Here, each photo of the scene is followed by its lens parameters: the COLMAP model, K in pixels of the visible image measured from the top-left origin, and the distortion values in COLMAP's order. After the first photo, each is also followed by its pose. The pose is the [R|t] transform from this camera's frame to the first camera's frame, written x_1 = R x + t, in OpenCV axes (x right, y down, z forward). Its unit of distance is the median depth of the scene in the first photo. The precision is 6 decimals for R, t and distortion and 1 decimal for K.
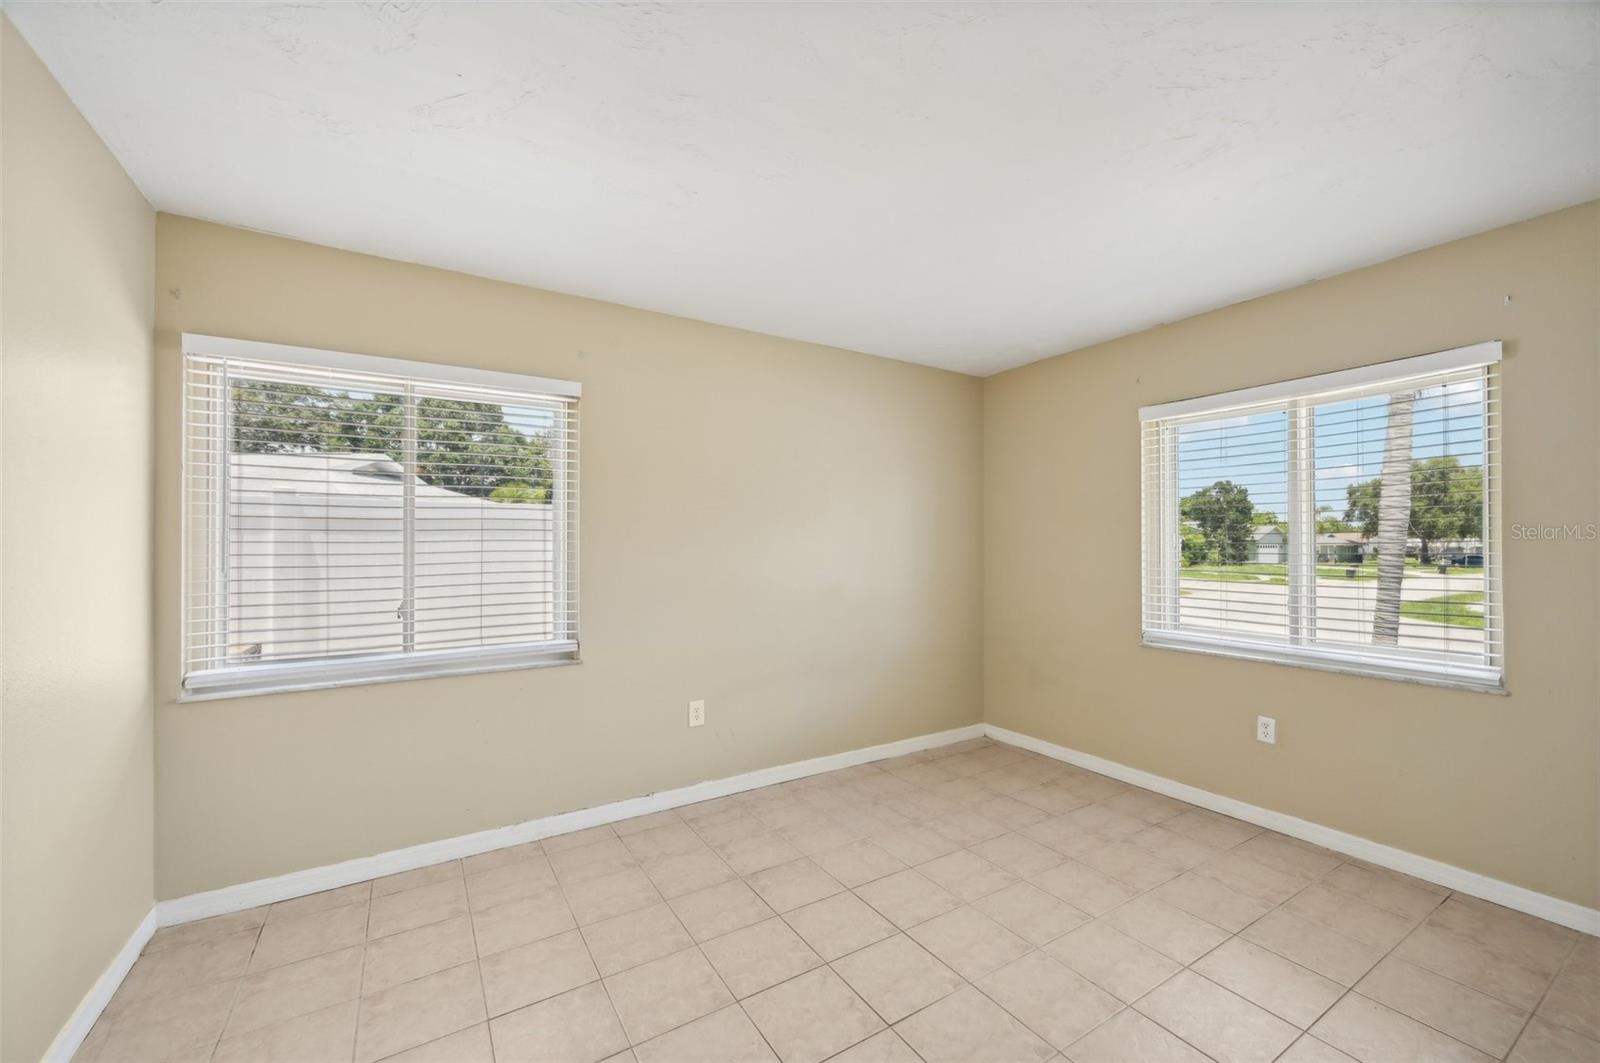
lens RADIAL K [[652.3, 0, 811.1], [0, 652.3, 536.9], [0, 0, 1]] dist [0.004071, -0.001597]
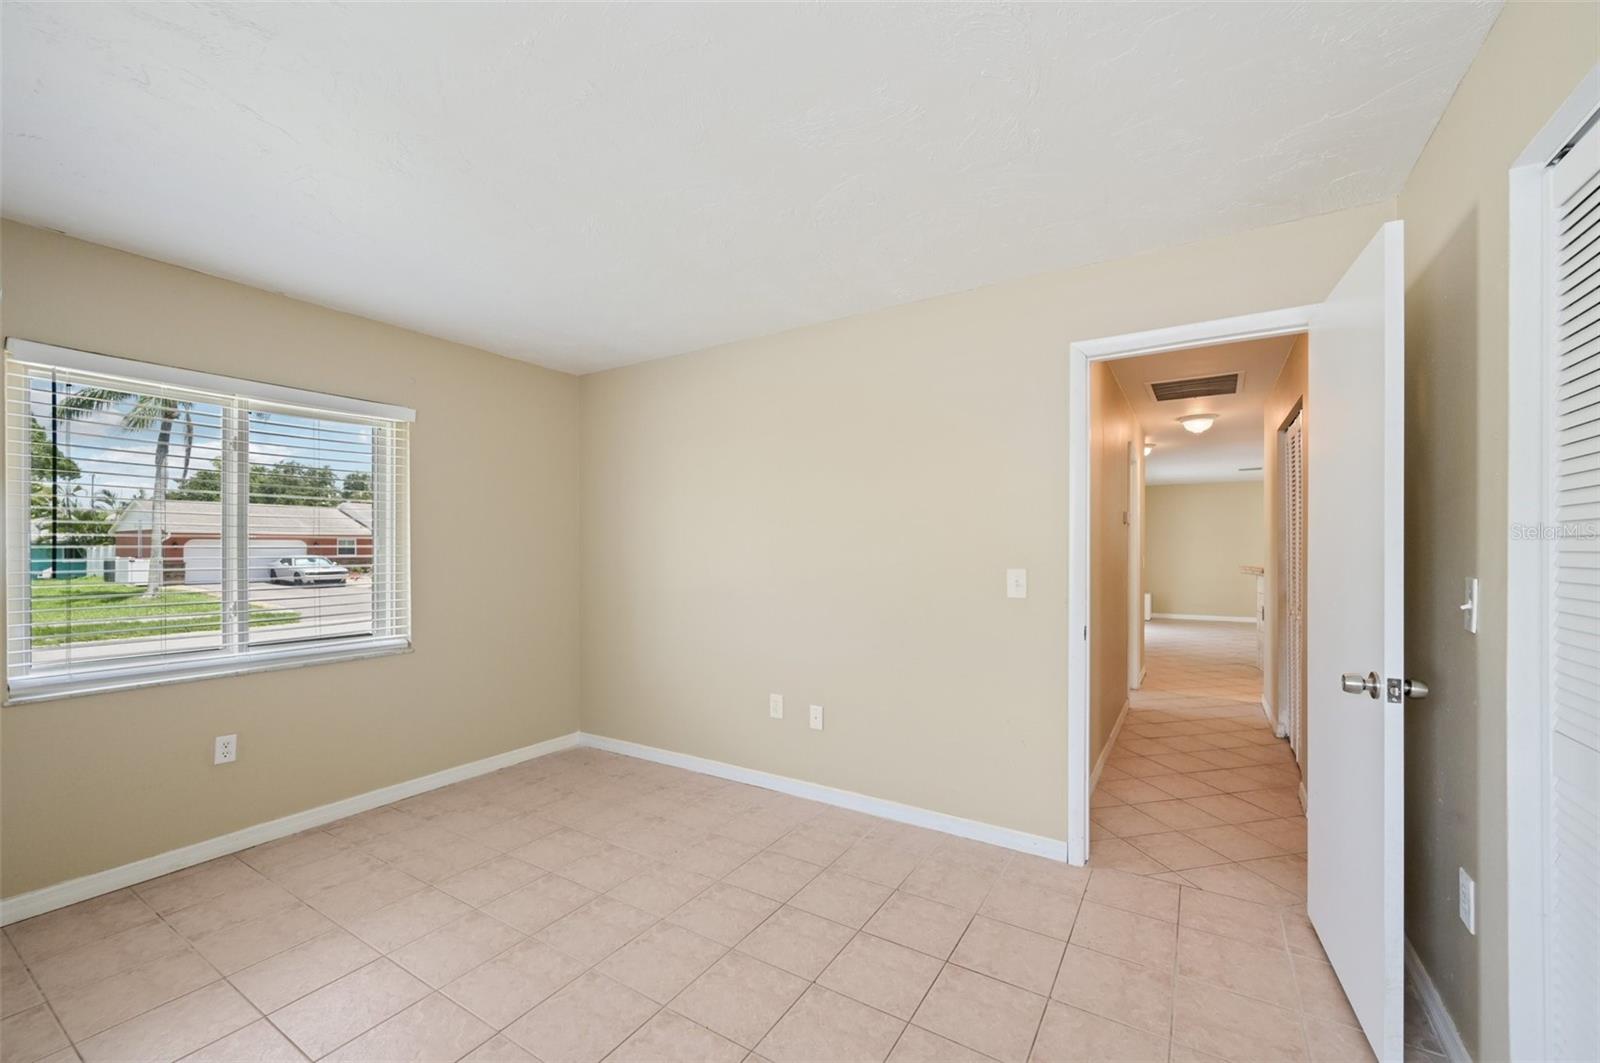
lens RADIAL K [[652.3, 0, 805.9], [0, 652.3, 546.7], [0, 0, 1]] dist [0.004071, -0.001597]
pose [[-0.449002, 0.007340, 0.893501, -0.574459], [-0.003623, 0.999943, -0.010035, 0.017385], [-0.893523, -0.007743, -0.448950, 0.782737]]
